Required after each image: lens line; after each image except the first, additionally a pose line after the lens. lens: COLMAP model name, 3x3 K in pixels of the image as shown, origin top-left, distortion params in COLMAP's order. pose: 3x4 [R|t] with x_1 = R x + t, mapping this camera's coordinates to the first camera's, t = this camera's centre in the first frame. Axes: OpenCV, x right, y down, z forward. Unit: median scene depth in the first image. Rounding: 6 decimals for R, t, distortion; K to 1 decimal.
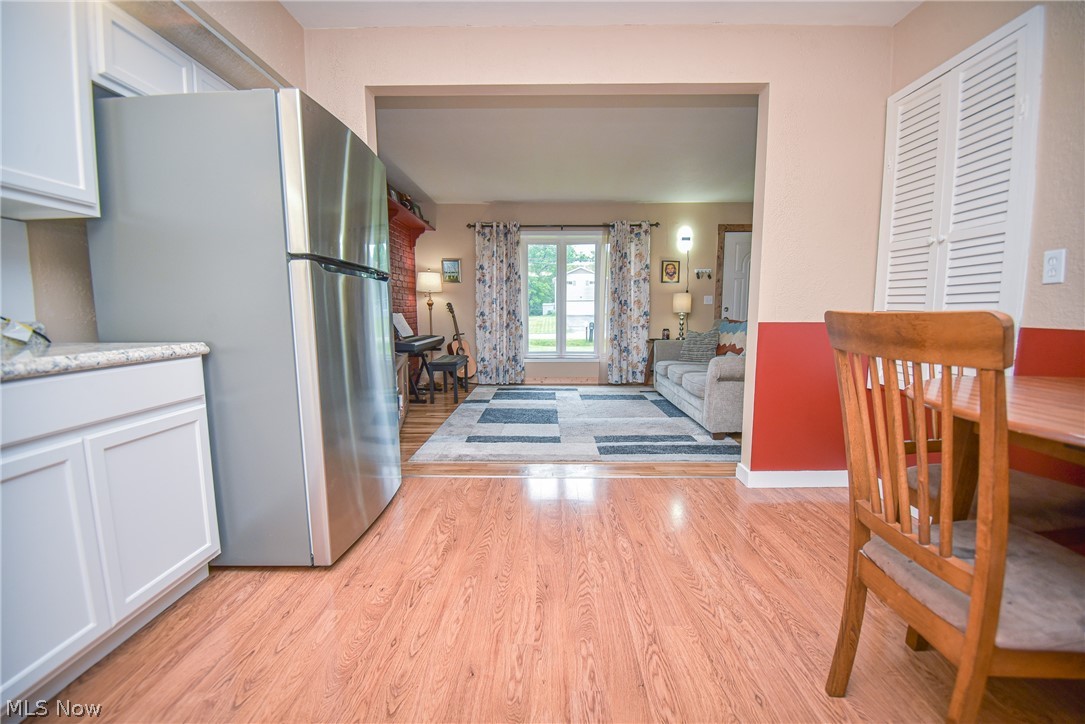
lens RADIAL K [[446.1, 0, 544.9], [0, 446.1, 366.5], [0, 0, 1]] dist [-0.000615, -0.015421]
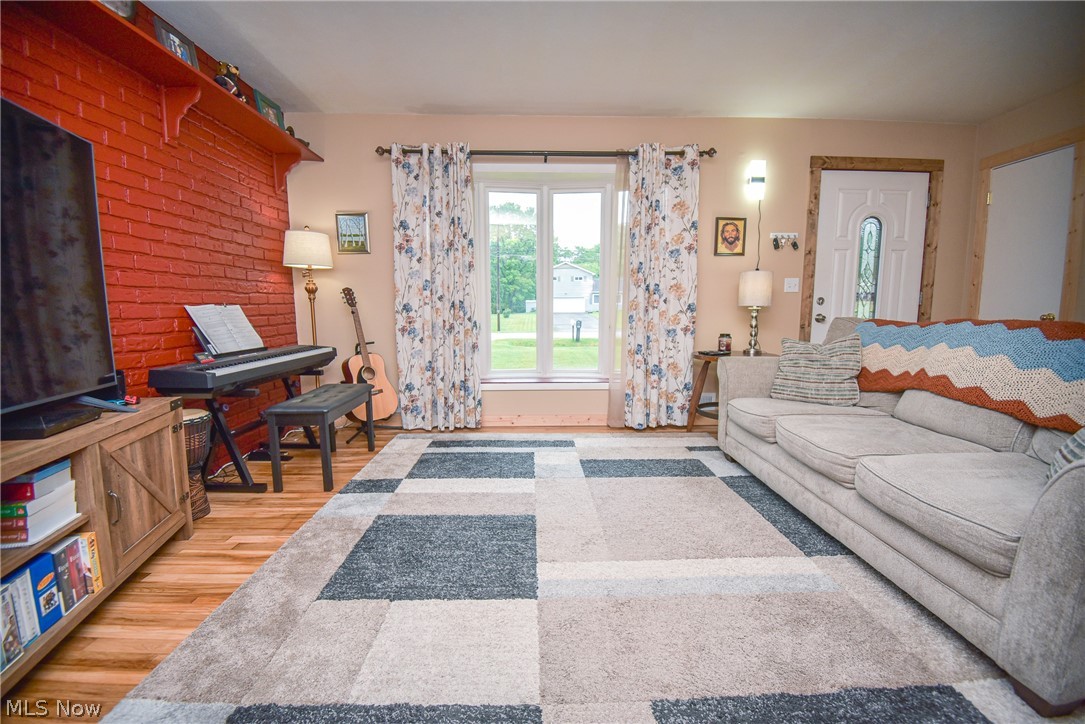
lens RADIAL K [[449.7, 0, 543.1], [0, 449.7, 367.7], [0, 0, 1]] dist [-0.021023, -0.000543]
pose [[0.999499, -0.002682, 0.031540, 0.016973], [0.002459, 0.999972, 0.007111, -0.047173], [-0.031558, -0.007030, 0.999477, 0.442965]]
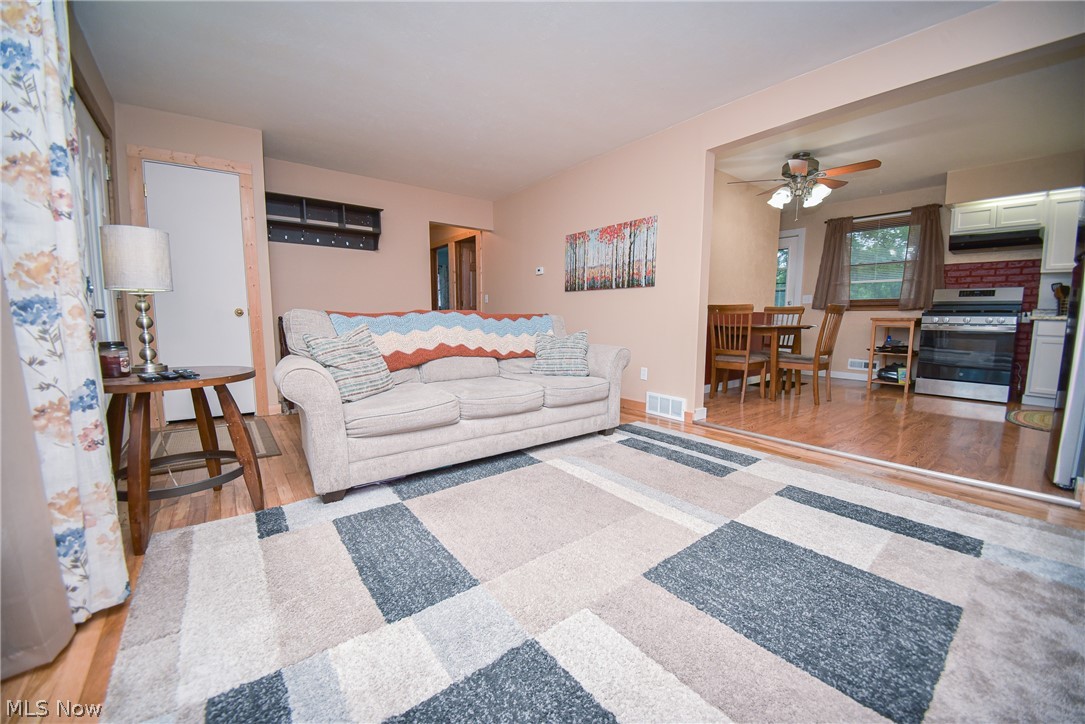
lens RADIAL K [[412.1, 0, 544.4], [0, 412.1, 367.0], [0, 0, 1]] dist [0.001204, -0.015877]
pose [[-0.625041, -0.090241, 0.775358, -0.121666], [0.094990, 0.977120, 0.190298, -0.096079], [-0.774791, 0.192595, -0.602168, 0.984290]]
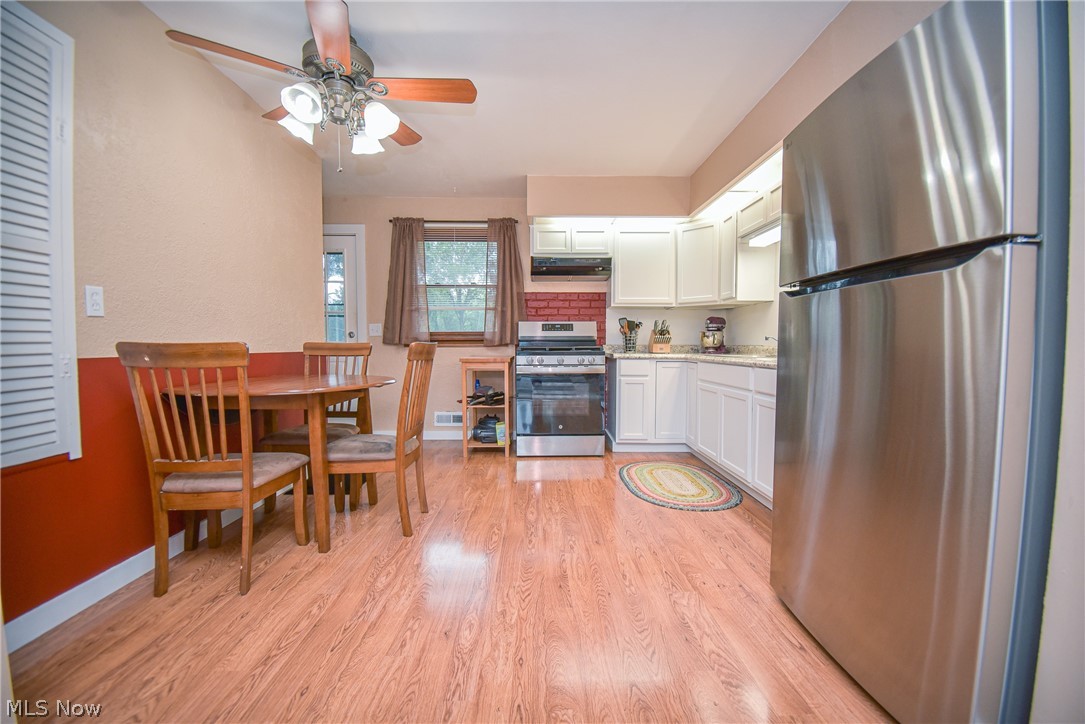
lens RADIAL K [[439.4, 0, 543.9], [0, 439.4, 365.1], [0, 0, 1]] dist [0.000213, -0.016463]
pose [[-0.999622, 0.006804, -0.026641, 0.019841], [0.002305, 0.986226, 0.165390, -0.066051], [0.027400, 0.165266, -0.985868, 0.563570]]
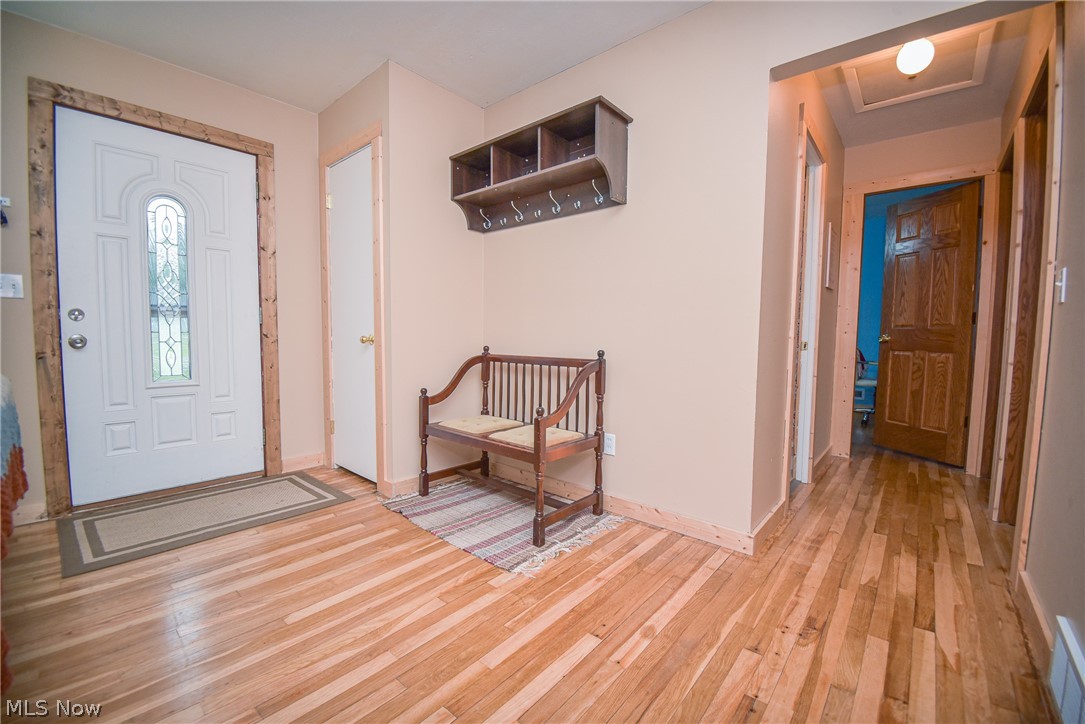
lens RADIAL K [[446.1, 0, 544.9], [0, 446.1, 366.5], [0, 0, 1]] dist [-0.000615, -0.015421]
pose [[0.641647, -0.038838, 0.766016, 0.405227], [0.078537, 0.996795, -0.015248, -0.052430], [-0.762968, 0.069944, 0.642641, 0.507242]]
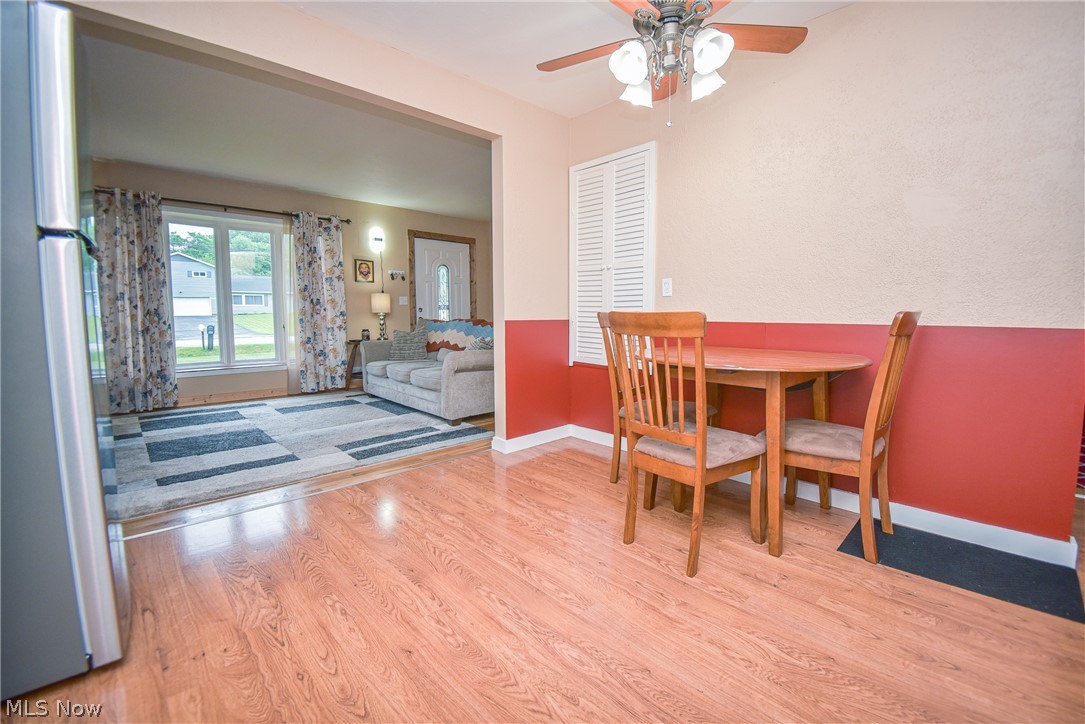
lens RADIAL K [[459.2, 0, 572.5], [0, 459.2, 350.2], [0, 0, 1]] dist [0.003336, -0.019063]
pose [[0.697936, -0.054756, 0.714064, -0.135511], [0.082967, 0.996541, -0.004676, 0.002948], [-0.711338, 0.062508, 0.700065, -0.017976]]
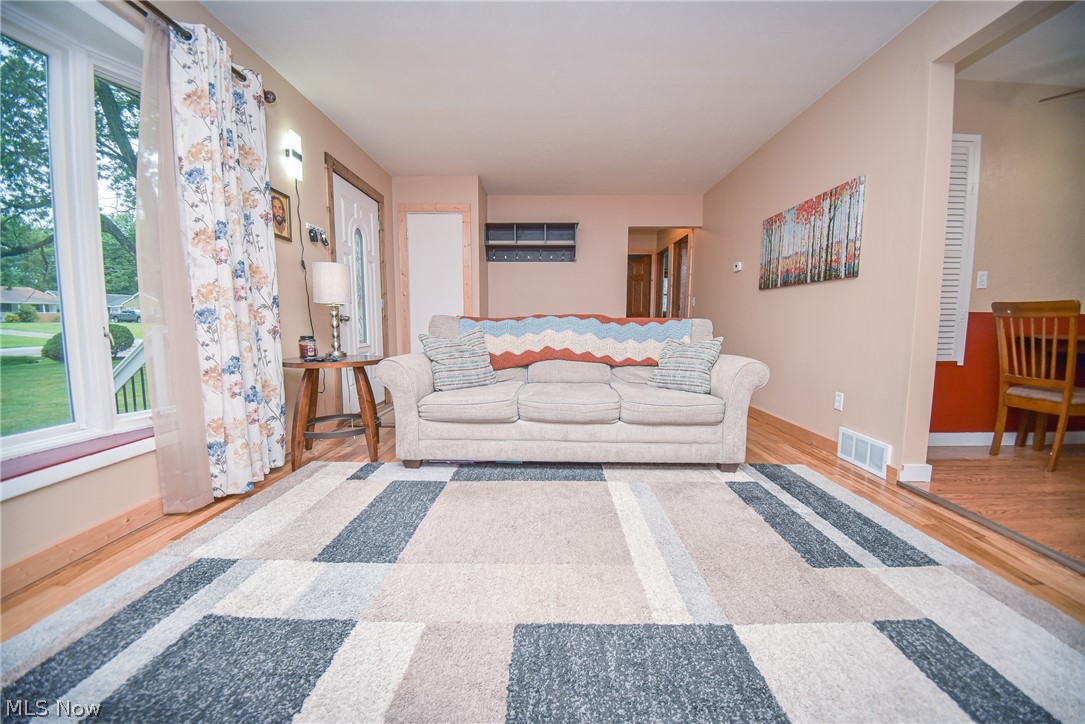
lens RADIAL K [[412.1, 0, 544.4], [0, 412.1, 367.0], [0, 0, 1]] dist [0.001204, -0.015877]
pose [[0.001552, -0.103840, 0.994593, -0.171595], [0.118941, 0.987553, 0.102920, -0.070058], [-0.992900, 0.118138, 0.013884, 0.781934]]
